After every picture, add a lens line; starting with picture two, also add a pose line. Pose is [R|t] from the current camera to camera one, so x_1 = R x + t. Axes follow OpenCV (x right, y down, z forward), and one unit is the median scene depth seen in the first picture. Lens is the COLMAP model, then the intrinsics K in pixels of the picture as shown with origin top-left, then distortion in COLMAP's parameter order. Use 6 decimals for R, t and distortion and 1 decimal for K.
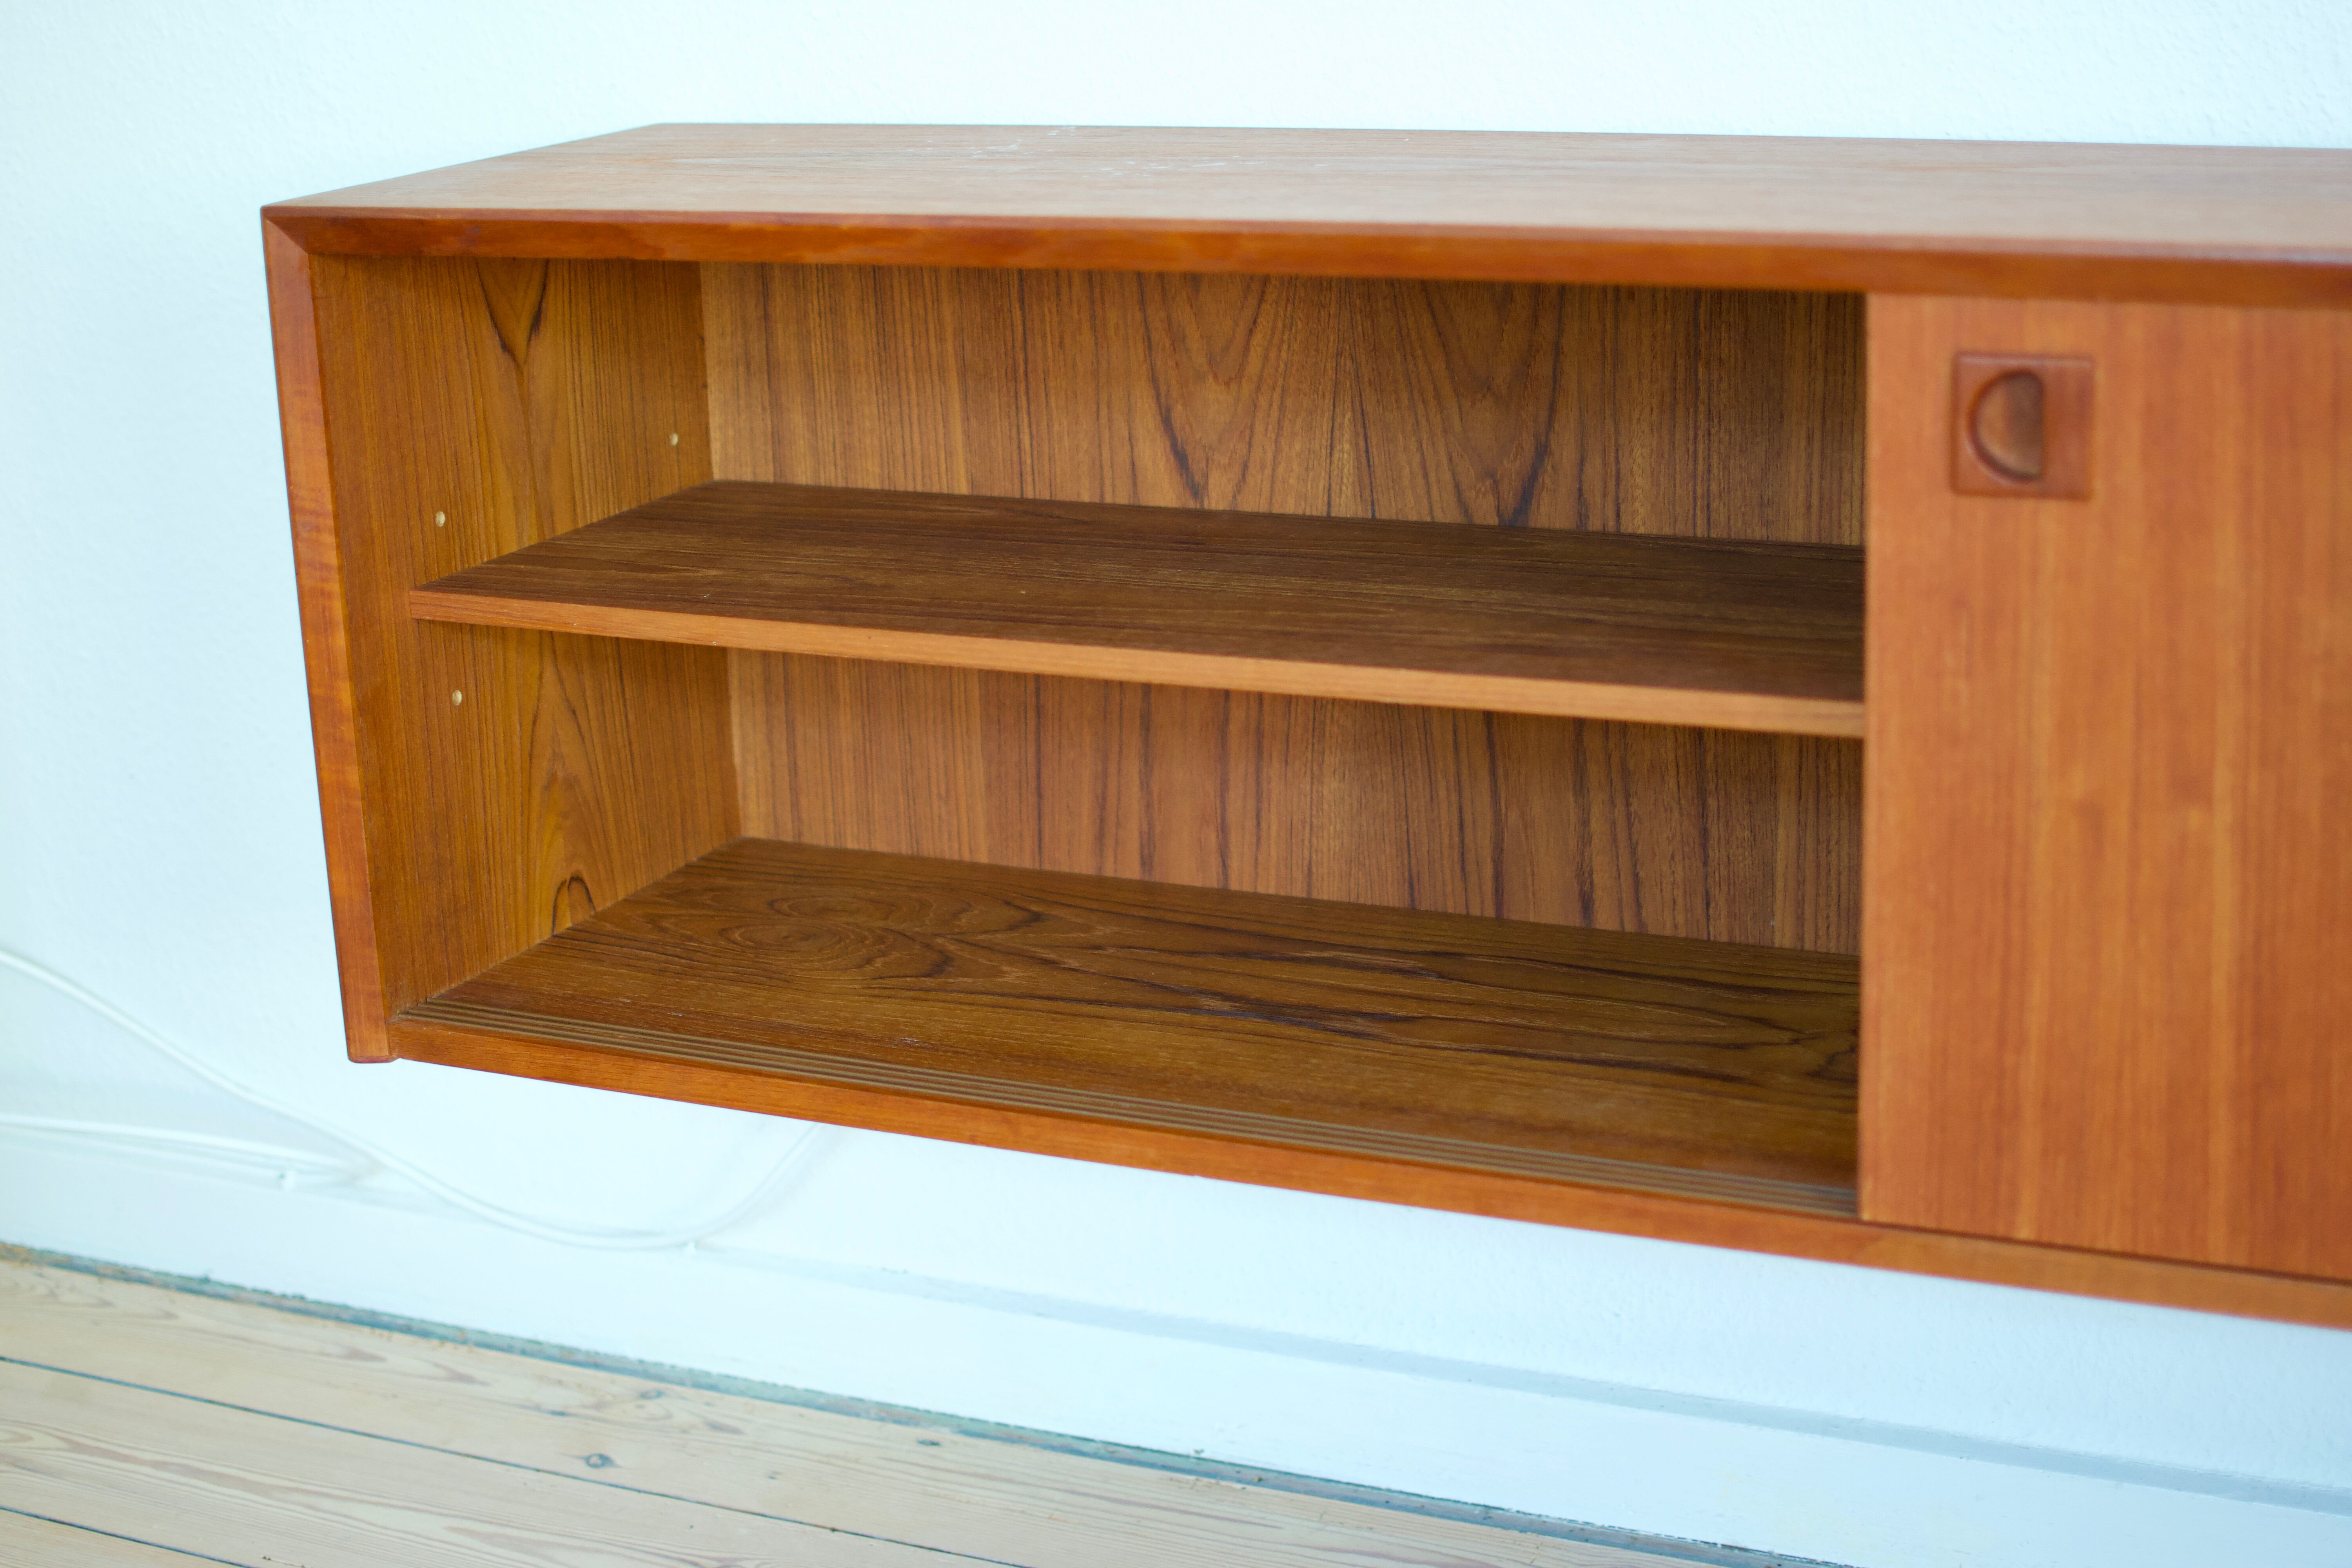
lens RADIAL K [[3643.2, 0, 1184.4], [0, 3643.2, 786.6], [0, 0, 1]] dist [-0.157511, 0.000000]
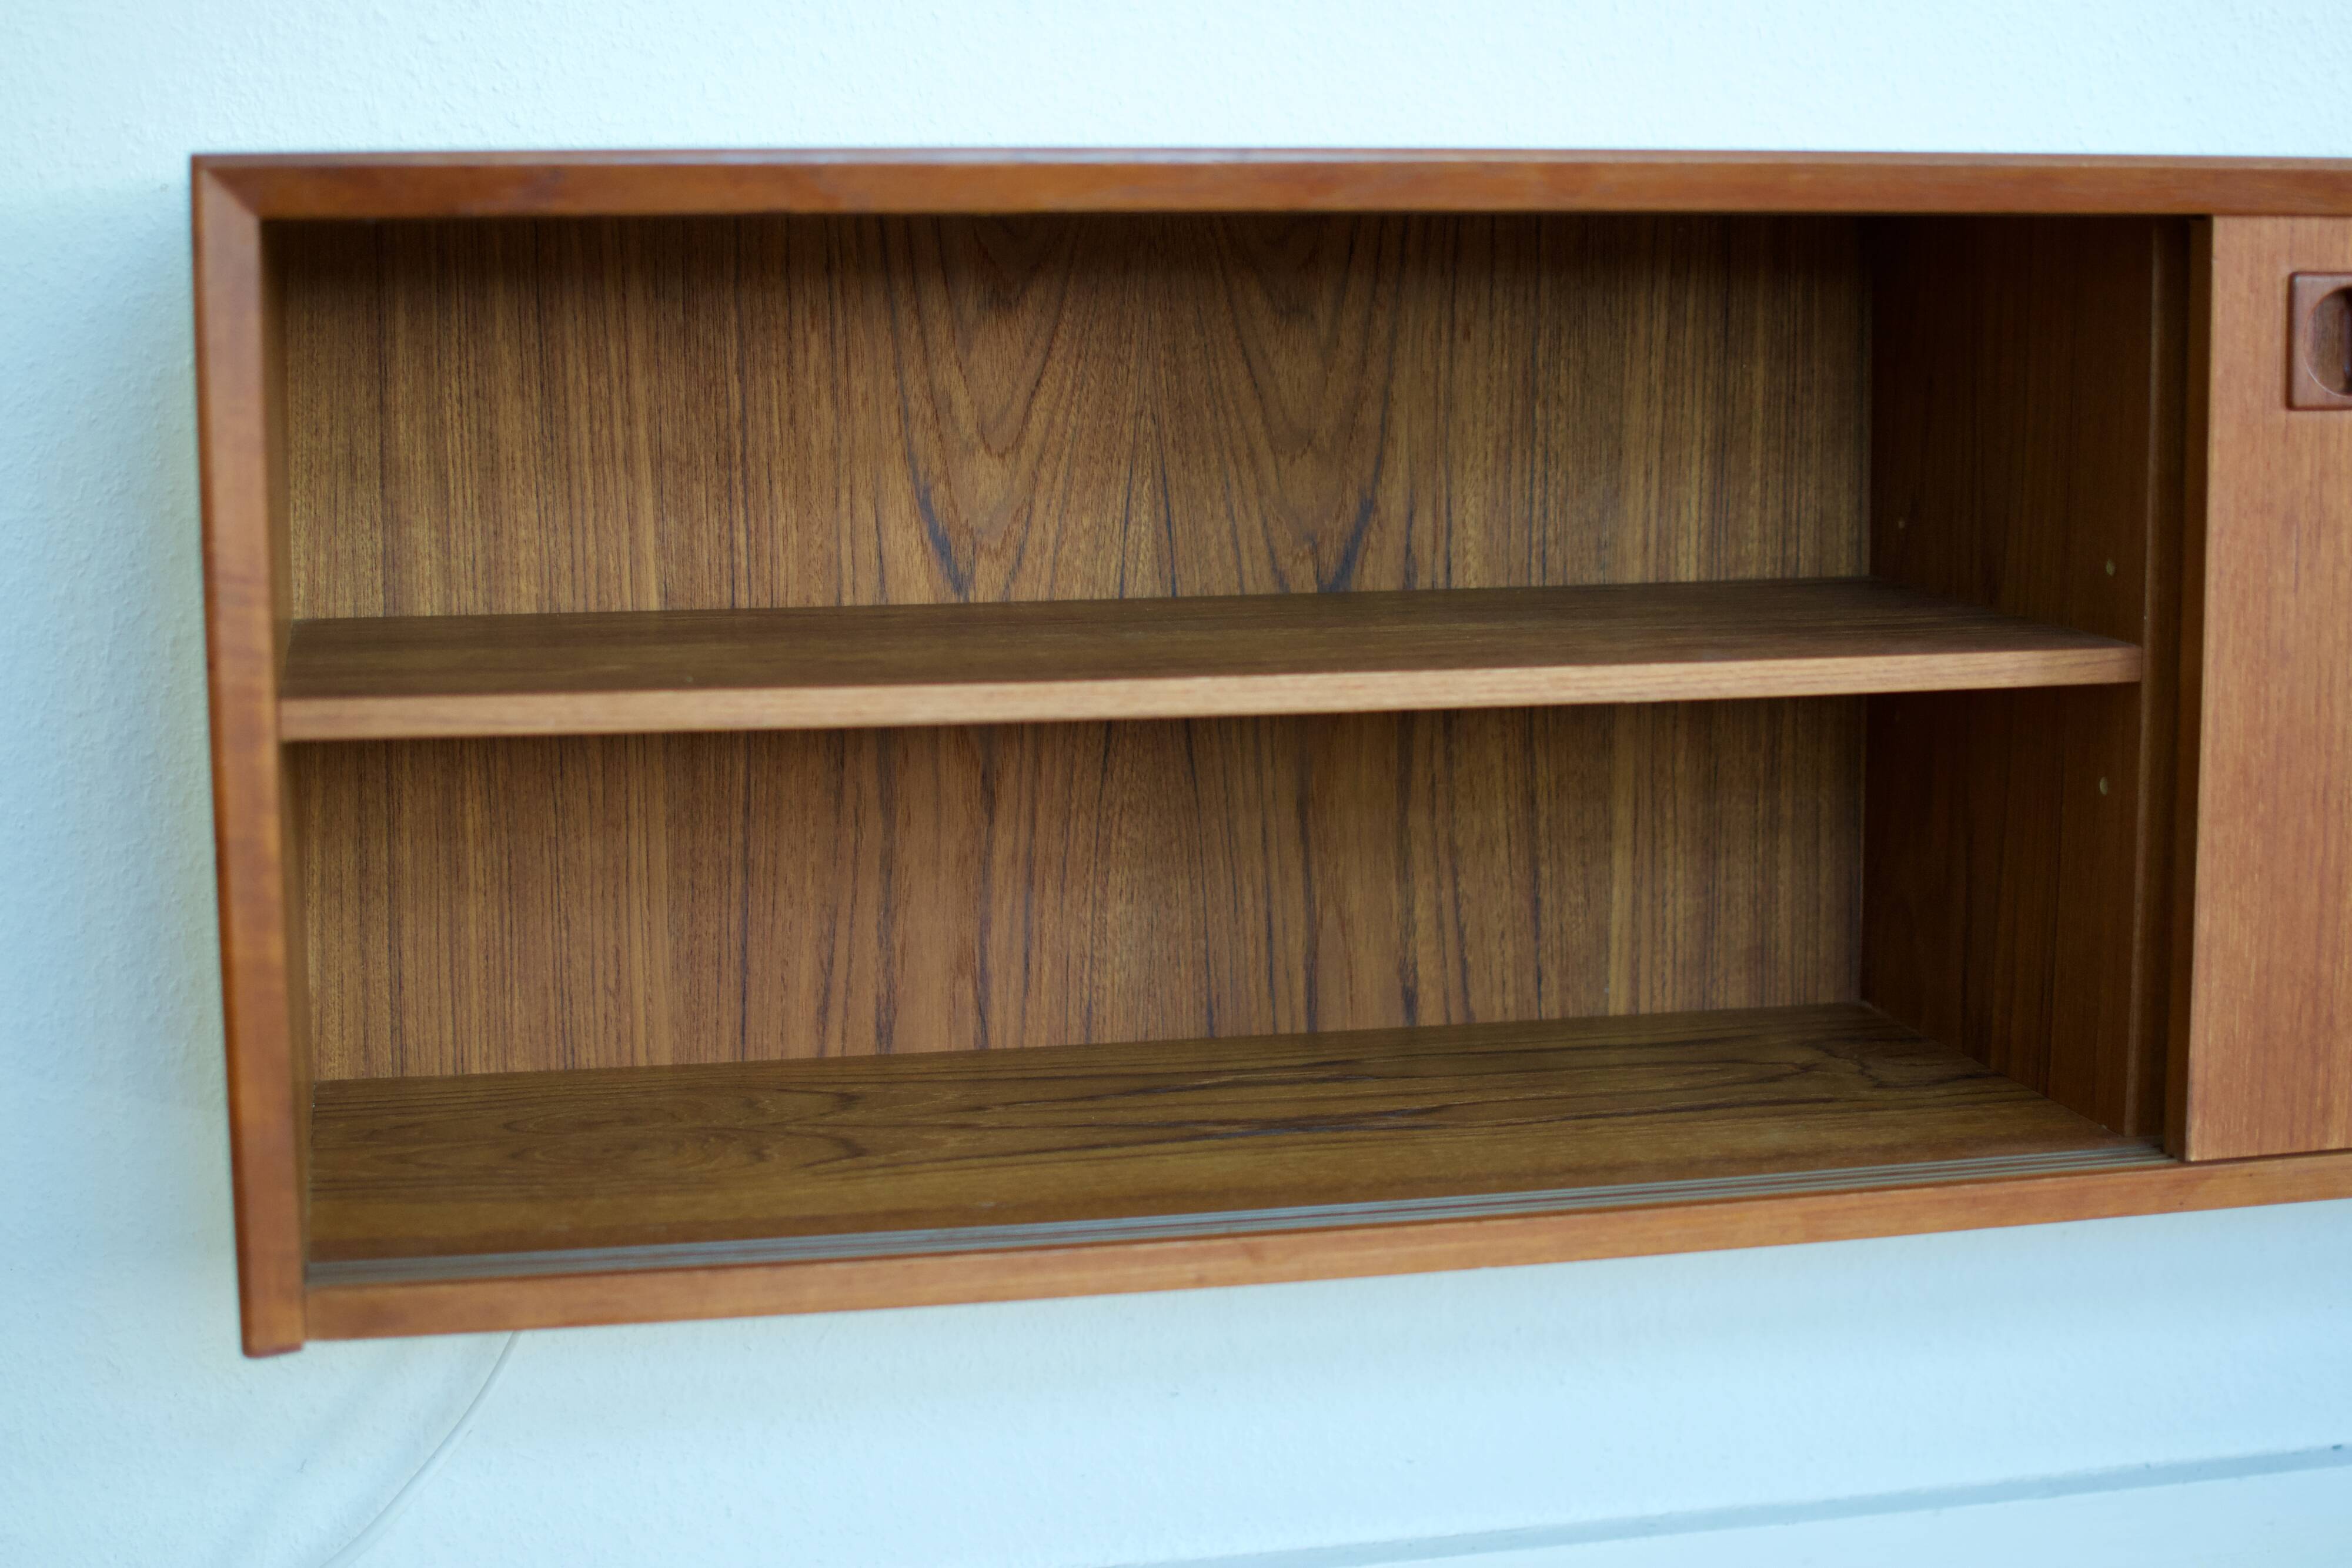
lens RADIAL K [[3619.3, 0, 1174.9], [0, 3619.3, 787.4], [0, 0, 1]] dist [-0.175904, 0.000000]
pose [[0.786780, -0.058911, 0.614415, -0.492992], [0.143938, 0.985501, -0.089826, 0.052172], [-0.600215, 0.159111, 0.783853, 0.302846]]
